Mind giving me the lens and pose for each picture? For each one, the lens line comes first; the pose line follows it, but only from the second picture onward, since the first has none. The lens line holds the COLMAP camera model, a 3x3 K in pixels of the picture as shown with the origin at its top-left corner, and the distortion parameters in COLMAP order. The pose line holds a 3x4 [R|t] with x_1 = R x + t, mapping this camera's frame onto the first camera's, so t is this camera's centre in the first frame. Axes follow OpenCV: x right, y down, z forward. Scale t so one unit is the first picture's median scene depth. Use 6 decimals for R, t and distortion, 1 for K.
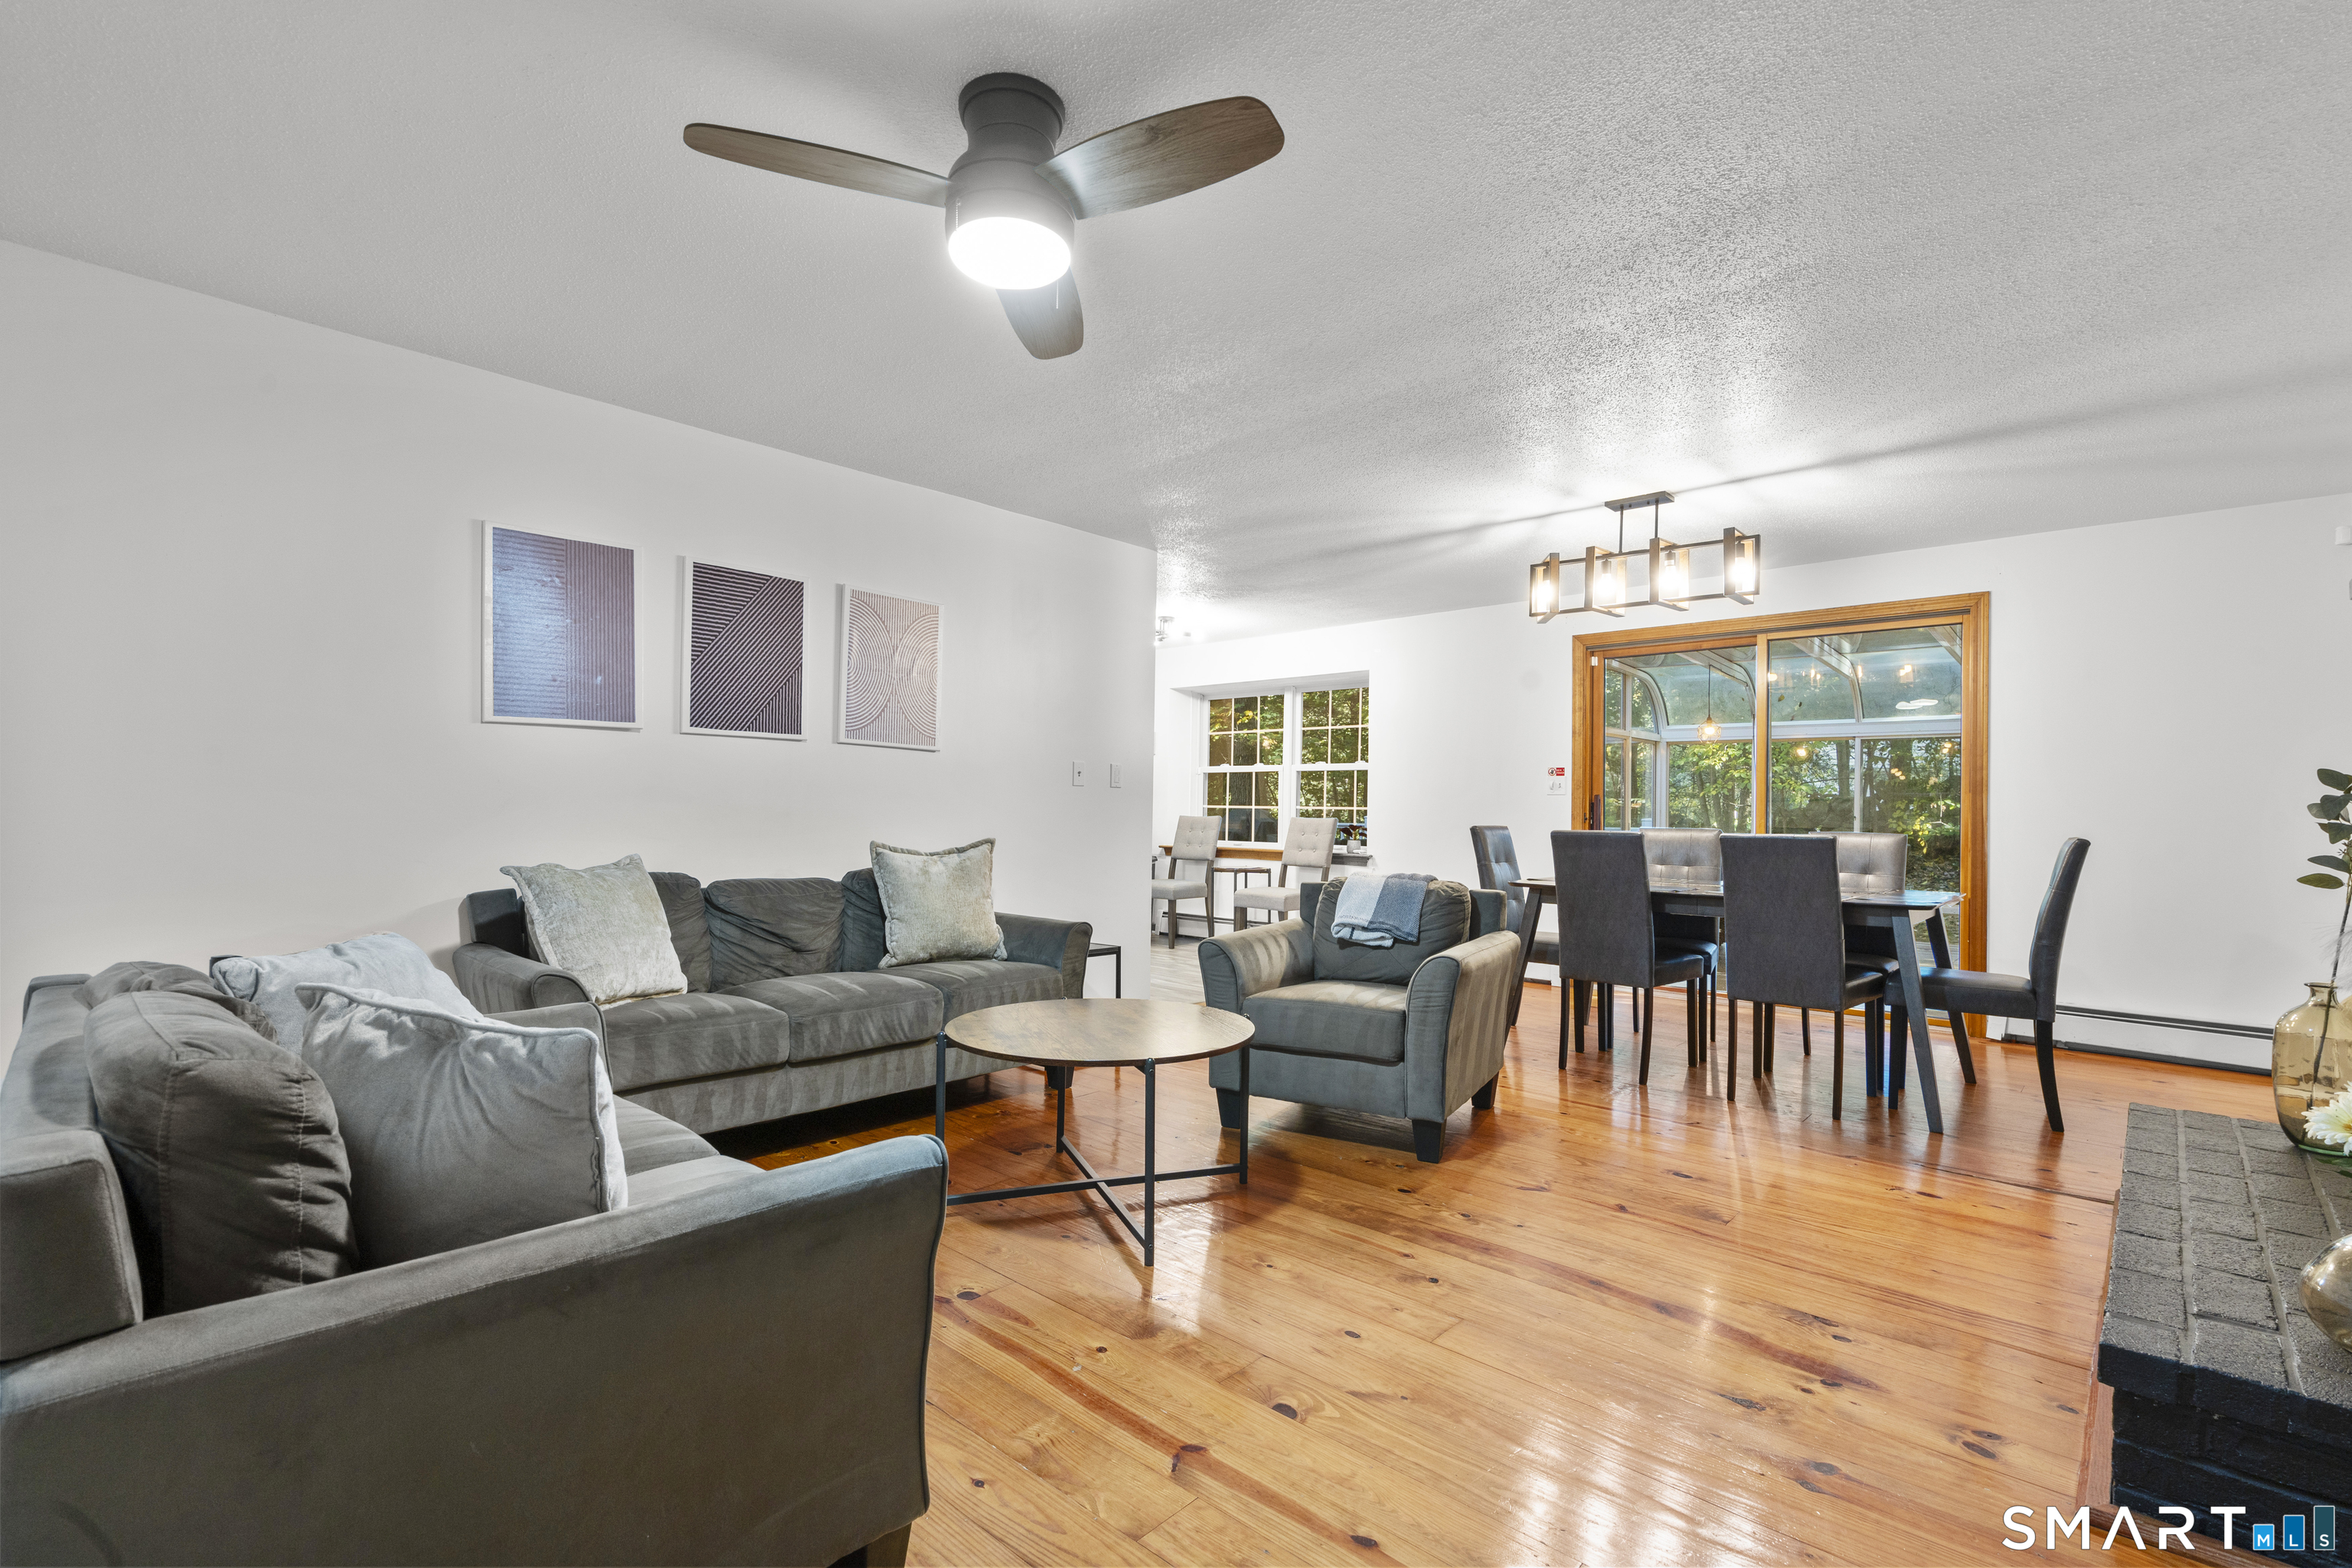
lens RADIAL K [[1059.0, 0, 1182.4], [0, 1059.0, 789.4], [0, 0, 1]] dist [-0.004697, 0.003247]
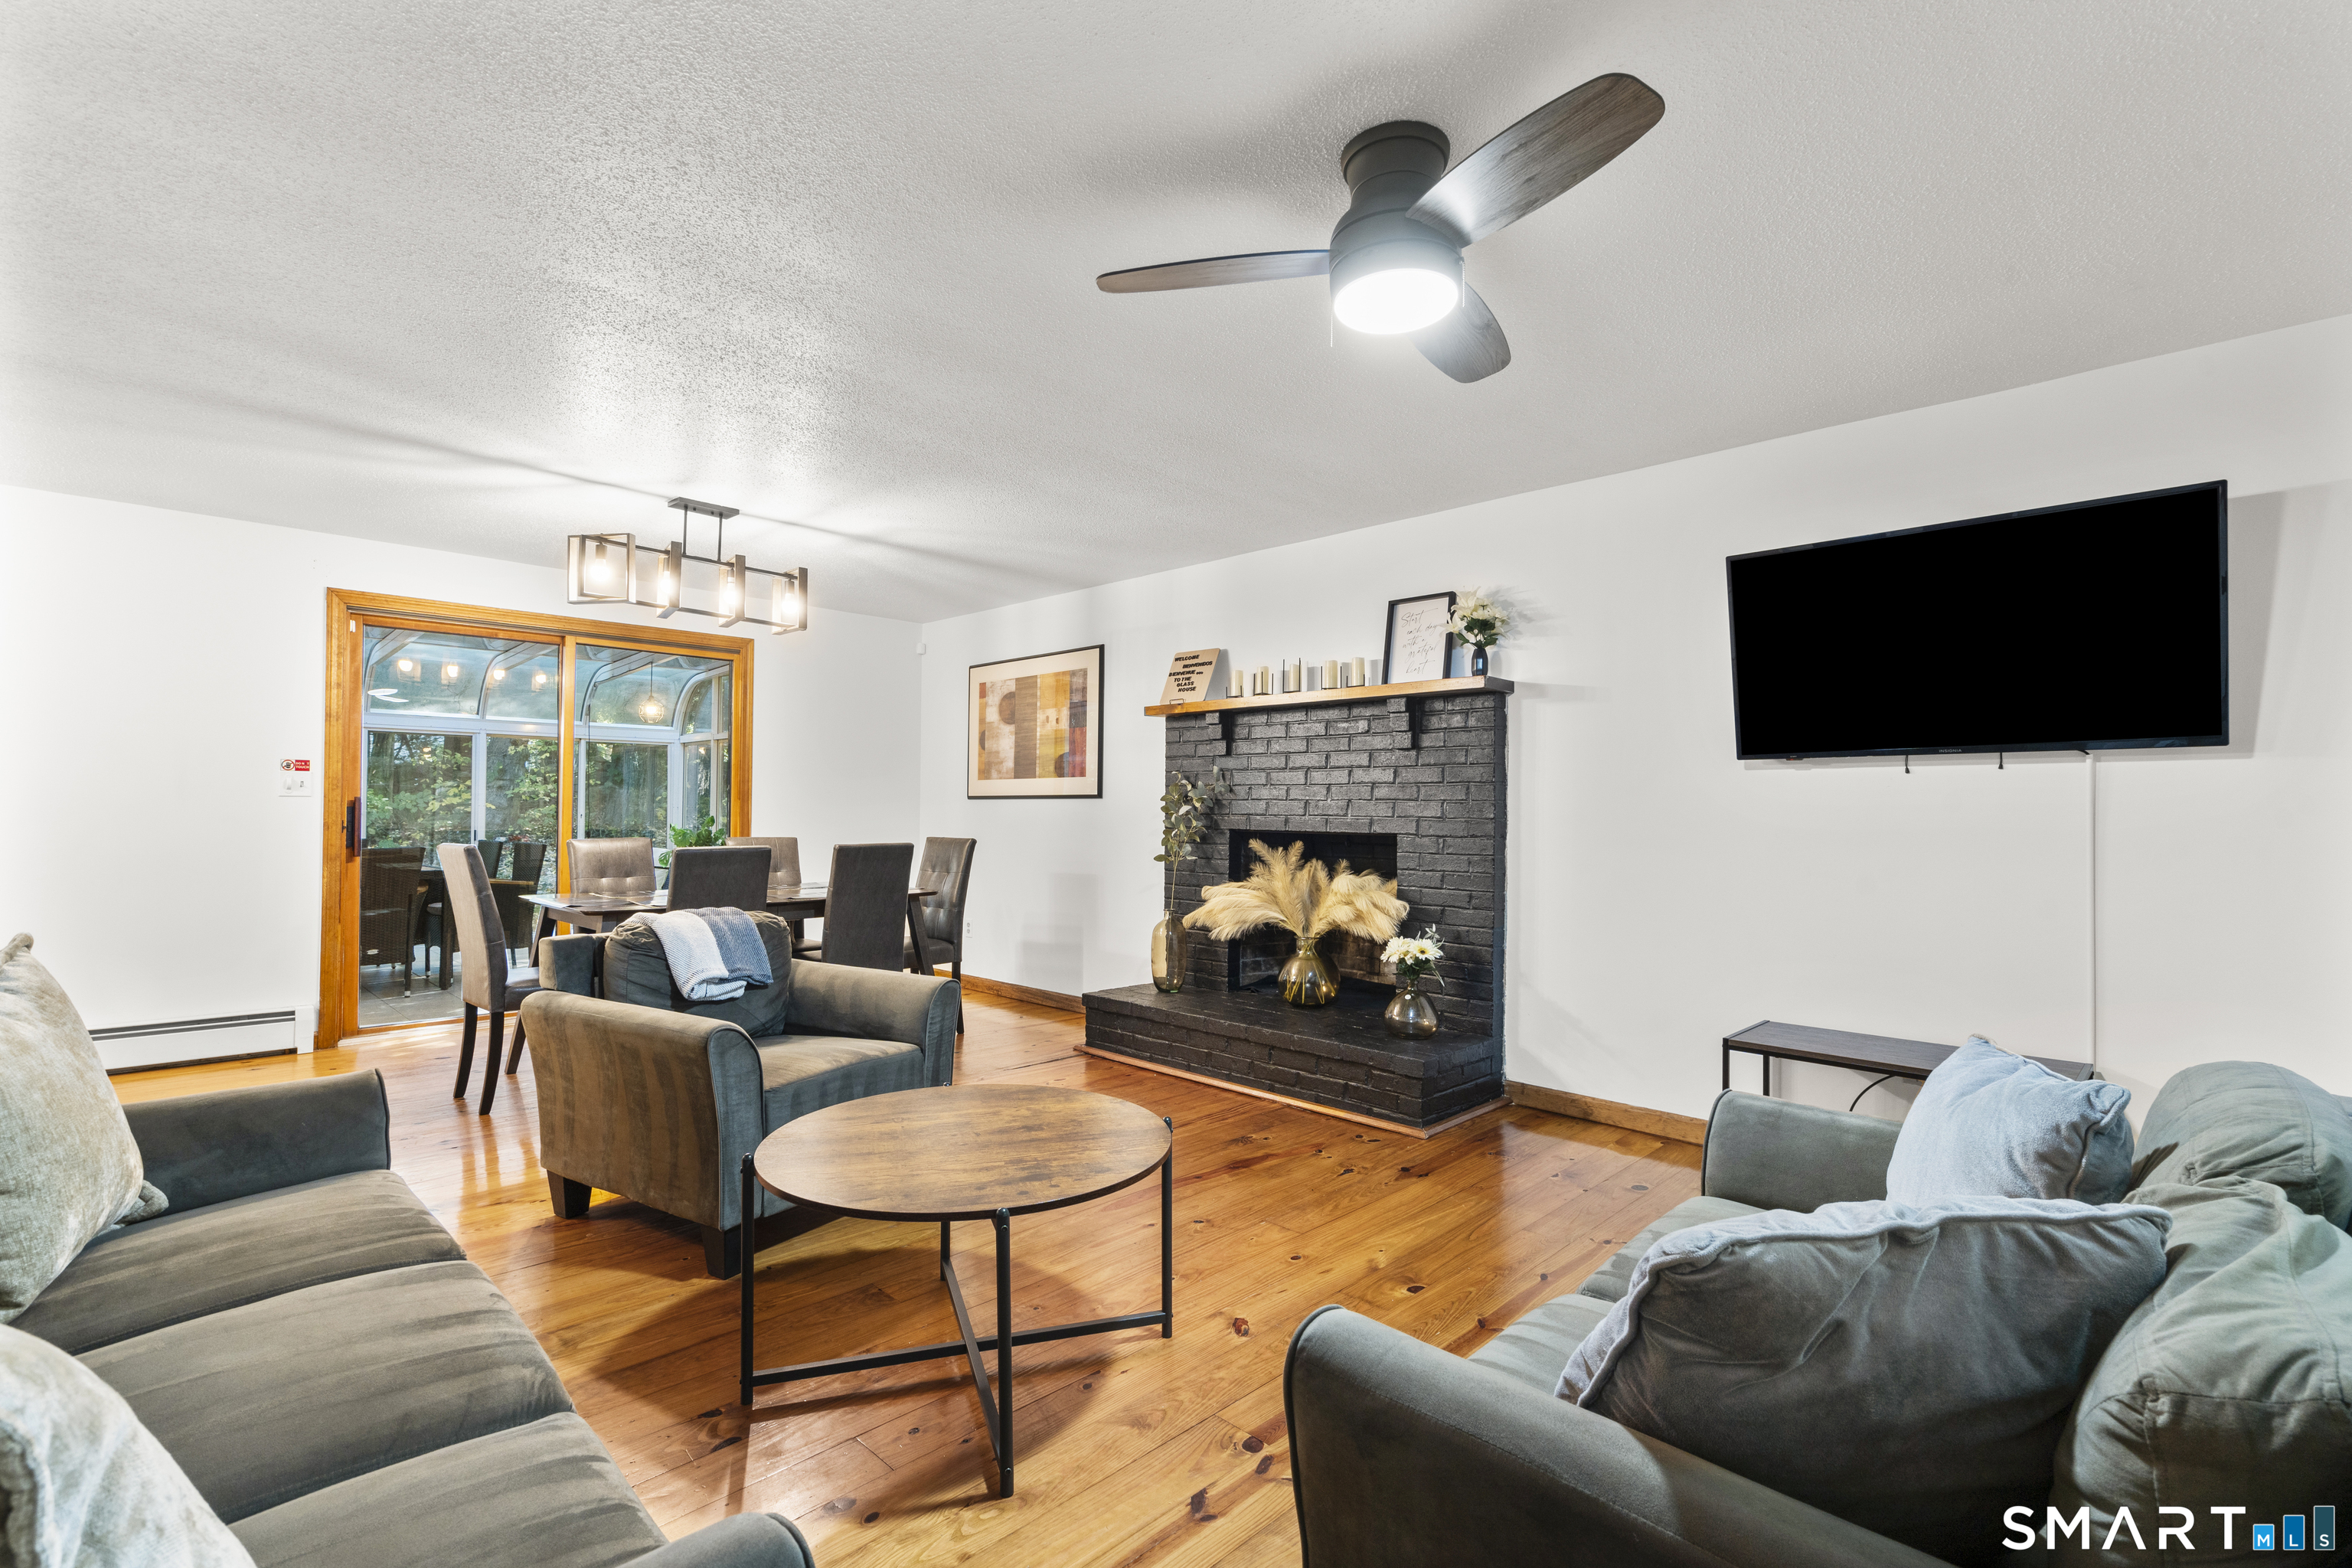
lens RADIAL K [[1059.0, 0, 1176.4], [0, 1059.0, 797.1], [0, 0, 1]] dist [-0.004697, 0.003247]
pose [[0.047243, 0.001657, 0.998882, -0.493476], [-0.027064, 0.999634, -0.000378, -0.015255], [-0.998517, -0.027015, 0.047270, 0.480316]]
